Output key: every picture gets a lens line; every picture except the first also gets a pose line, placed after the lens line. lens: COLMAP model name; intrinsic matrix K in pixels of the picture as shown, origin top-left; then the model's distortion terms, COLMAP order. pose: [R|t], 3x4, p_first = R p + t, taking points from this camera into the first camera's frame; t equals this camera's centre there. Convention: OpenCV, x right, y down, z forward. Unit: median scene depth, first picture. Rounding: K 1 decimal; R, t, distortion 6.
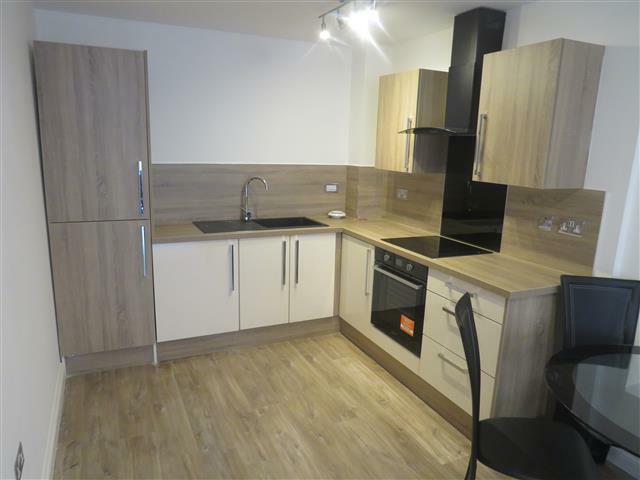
lens RADIAL K [[459.9, 0, 320.6], [0, 459.9, 243.6], [0, 0, 1]] dist [-0.010720, -0.004893]
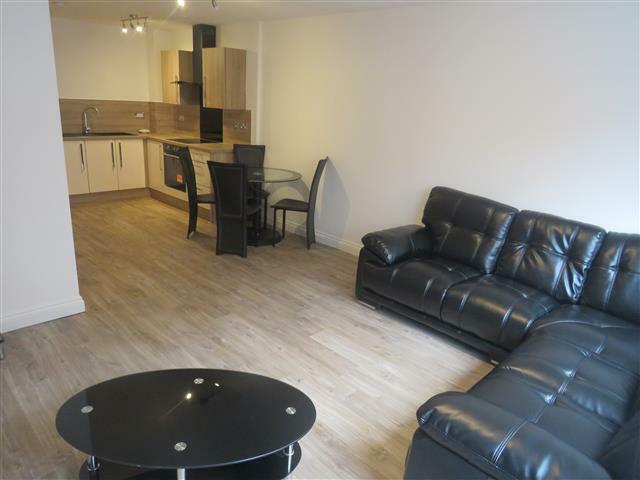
lens RADIAL K [[459.9, 0, 323.5], [0, 459.9, 235.5], [0, 0, 1]] dist [-0.010720, -0.004893]
pose [[0.938615, -0.078077, 0.336014, 0.067462], [0.047361, 0.993992, 0.098671, 0.218966], [-0.341699, -0.076700, 0.936674, -0.999603]]
